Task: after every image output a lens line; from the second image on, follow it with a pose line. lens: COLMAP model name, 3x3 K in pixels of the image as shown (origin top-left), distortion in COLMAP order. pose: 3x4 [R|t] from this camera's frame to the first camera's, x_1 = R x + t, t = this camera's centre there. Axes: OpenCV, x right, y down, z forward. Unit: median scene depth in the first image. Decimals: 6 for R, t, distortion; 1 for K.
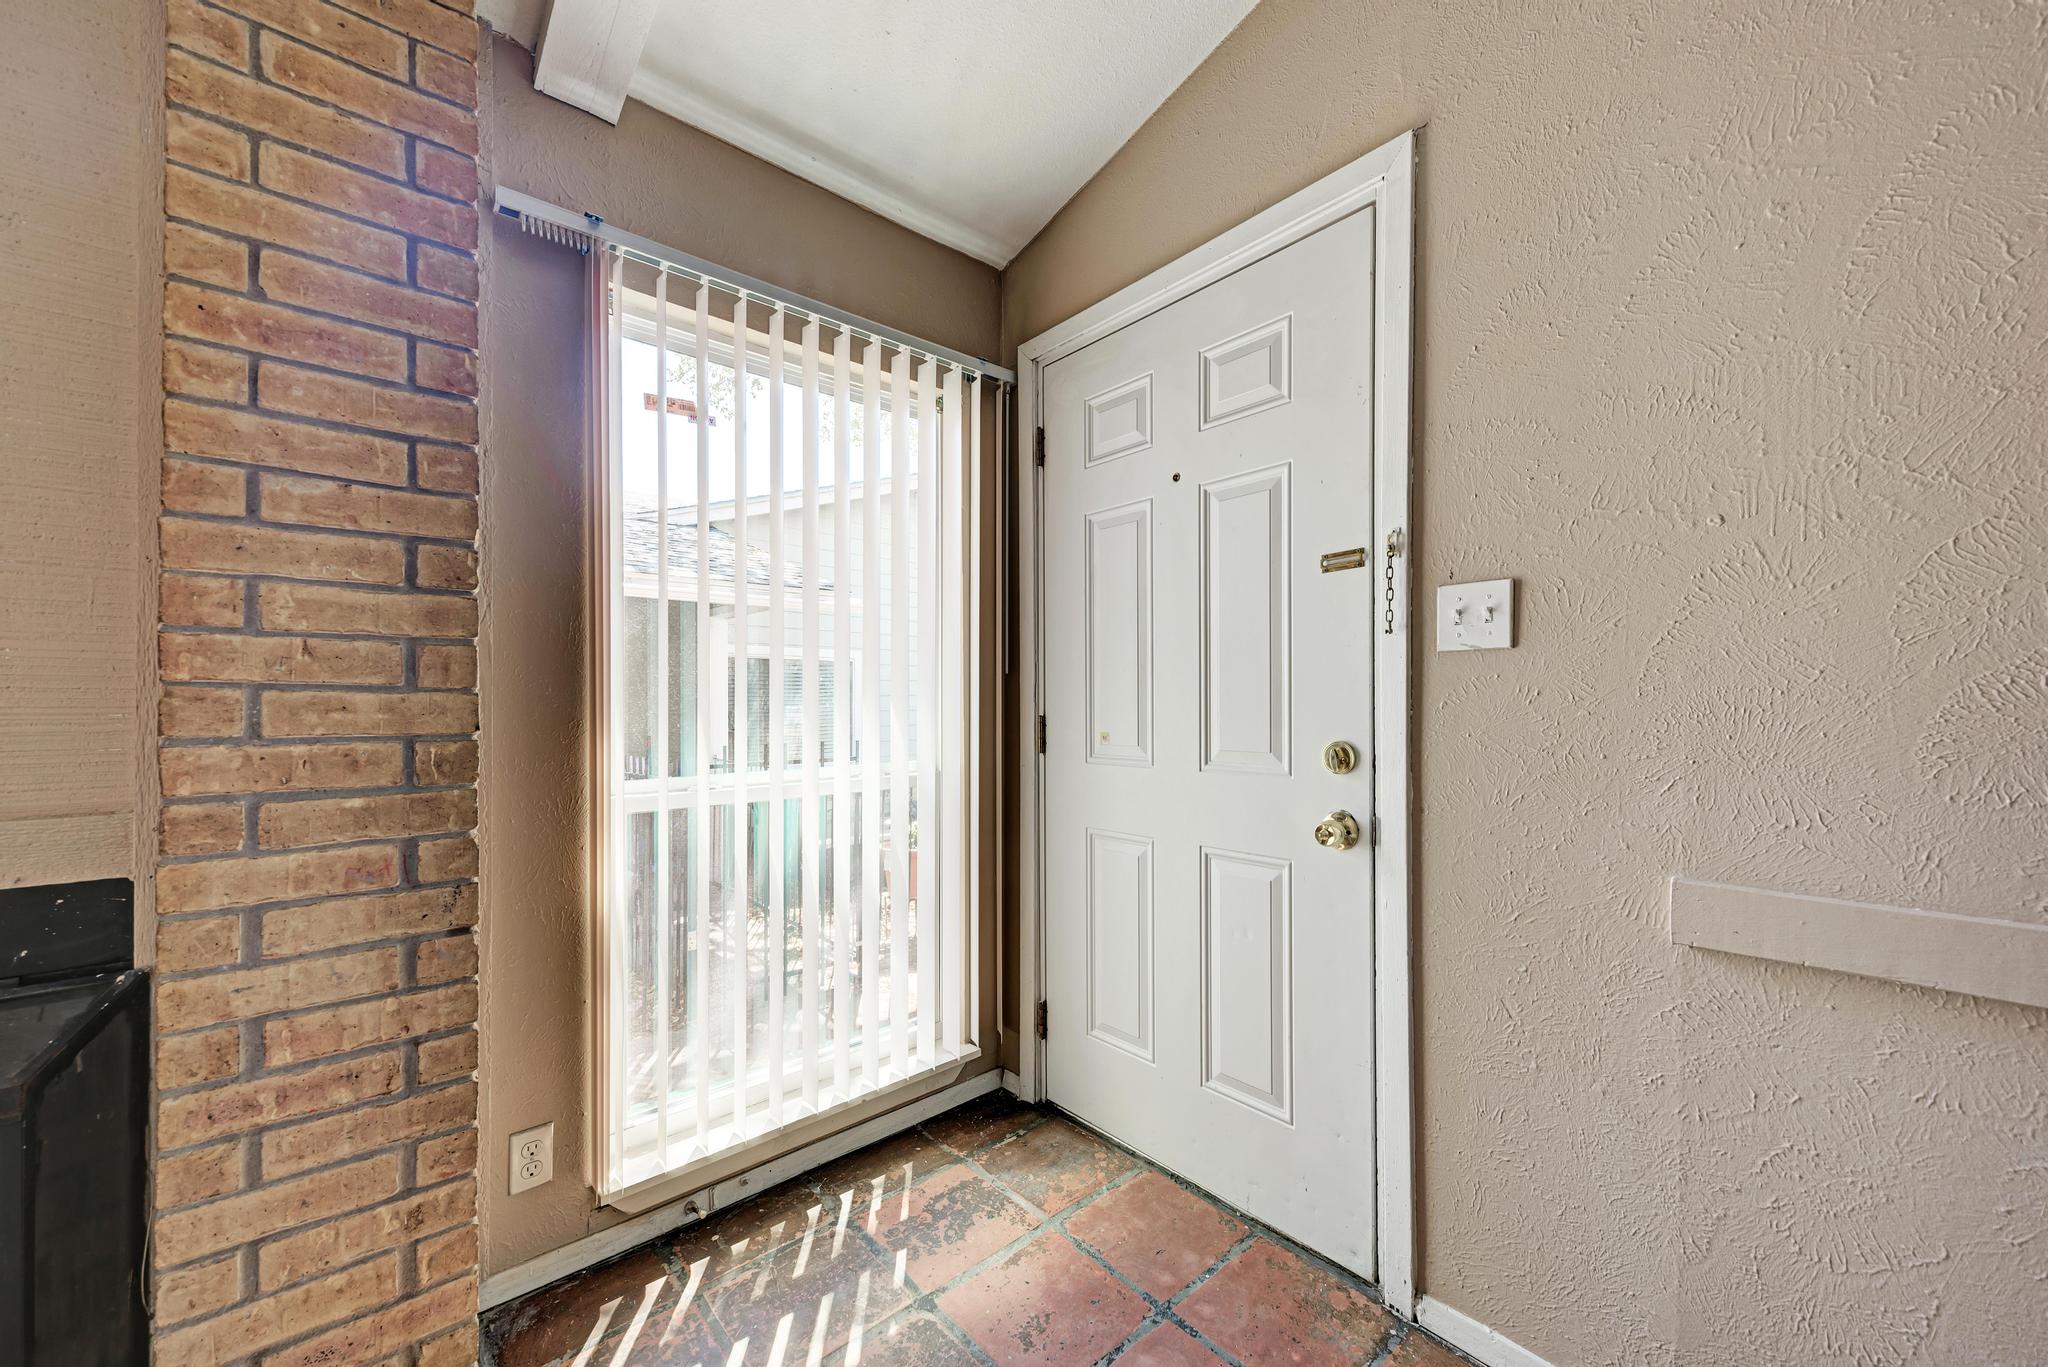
lens RADIAL K [[746.7, 0, 1027.7], [0, 746.7, 698.8], [0, 0, 1]] dist [0.010727, -0.004555]
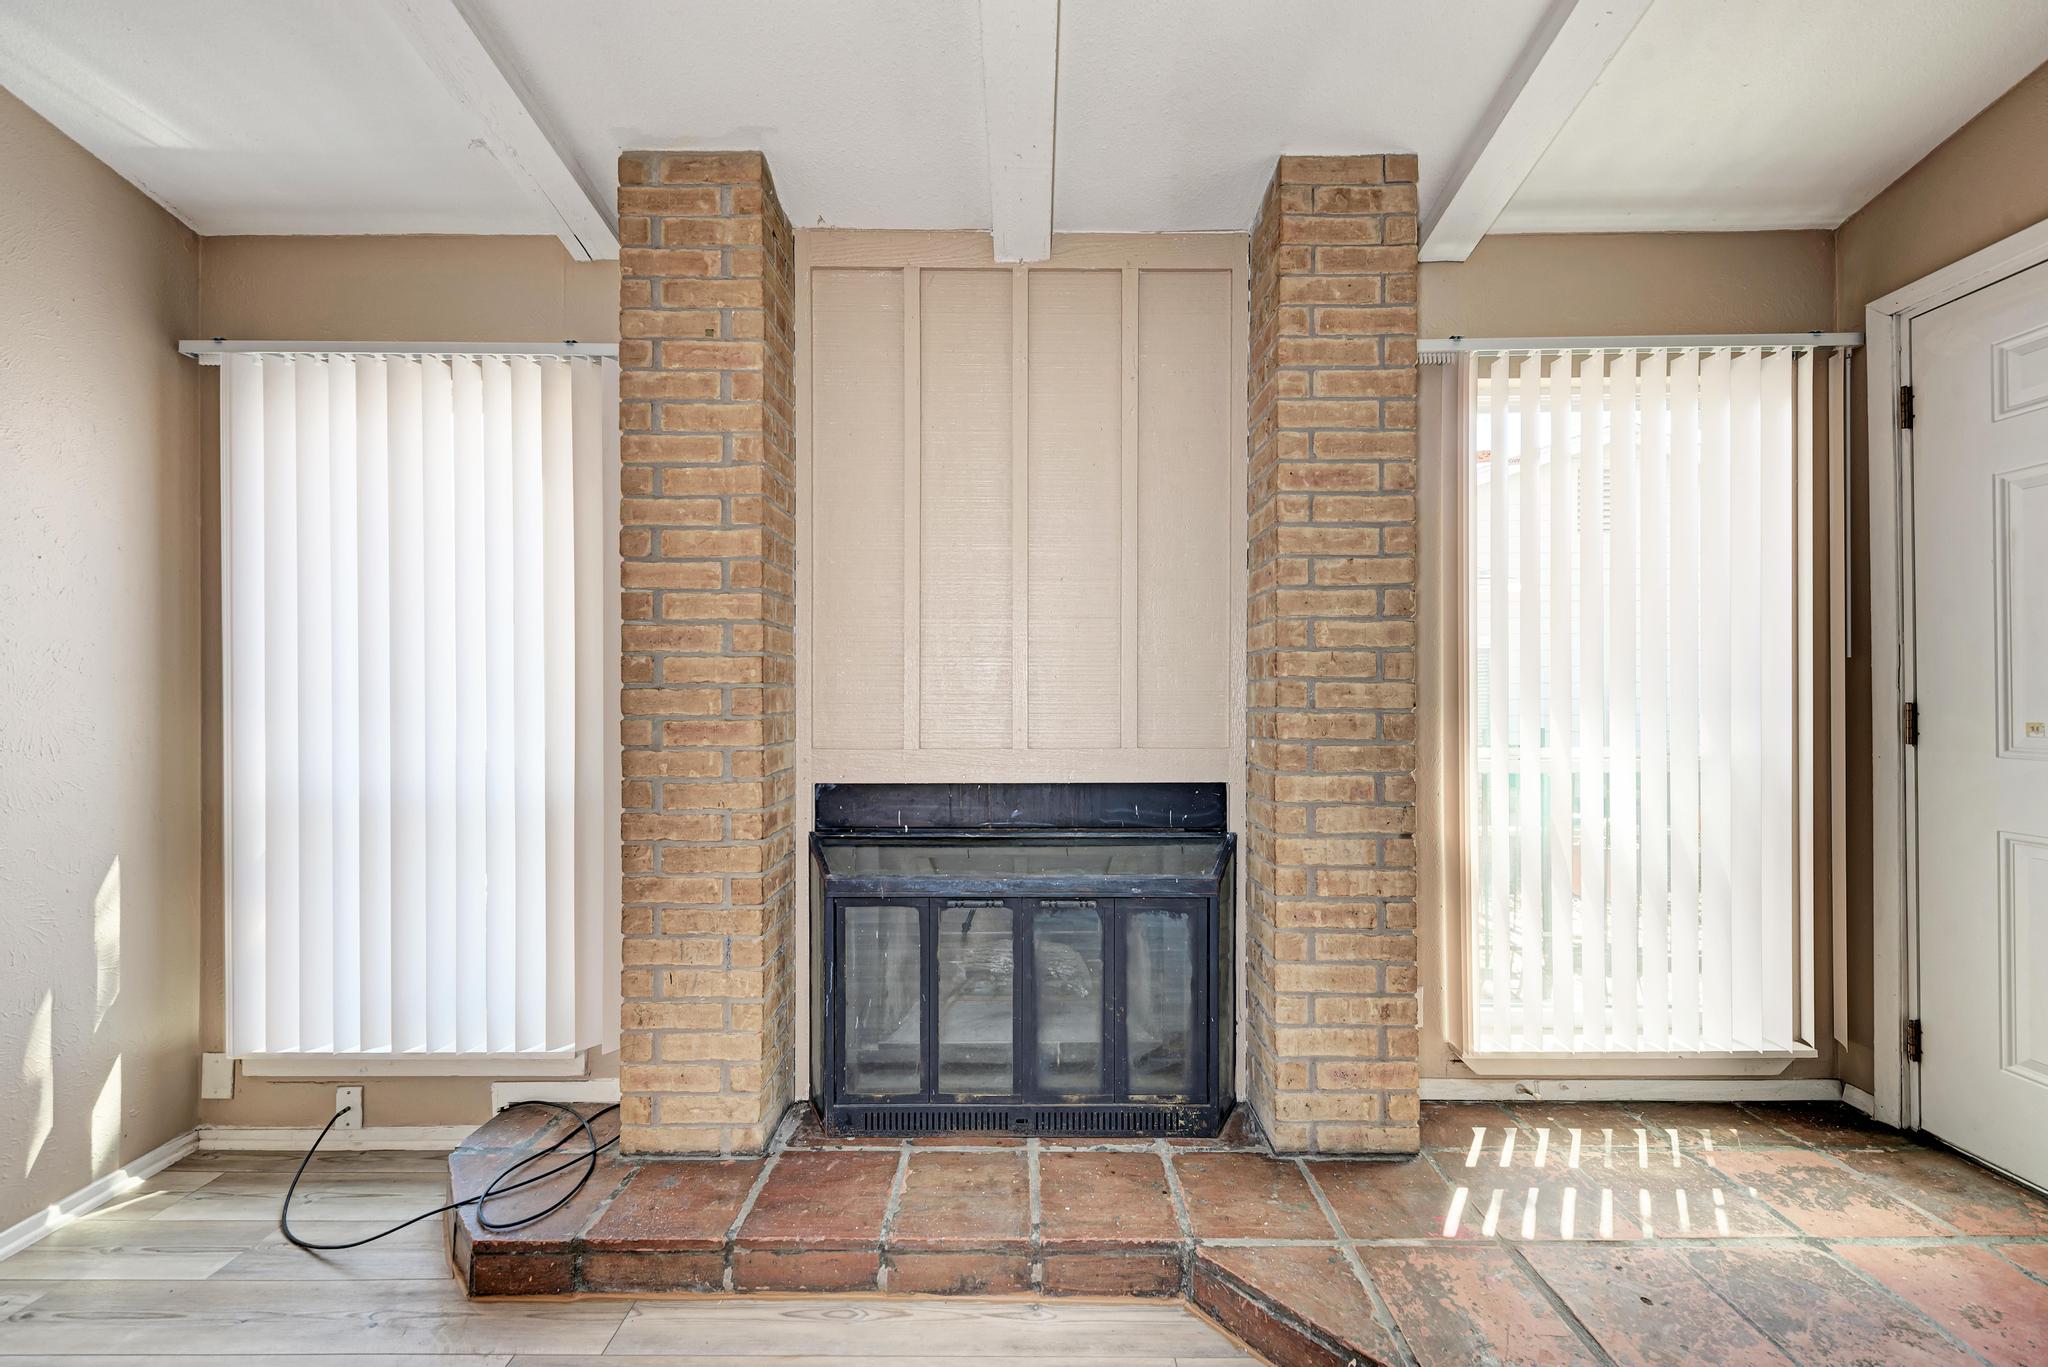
lens RADIAL K [[746.7, 0, 1013.1], [0, 746.7, 684.0], [0, 0, 1]] dist [0.010727, -0.004555]
pose [[0.751525, -0.005504, -0.659682, -0.348461], [0.003374, 0.999984, -0.004499, -0.000055], [0.659697, 0.001156, 0.751531, -0.703914]]
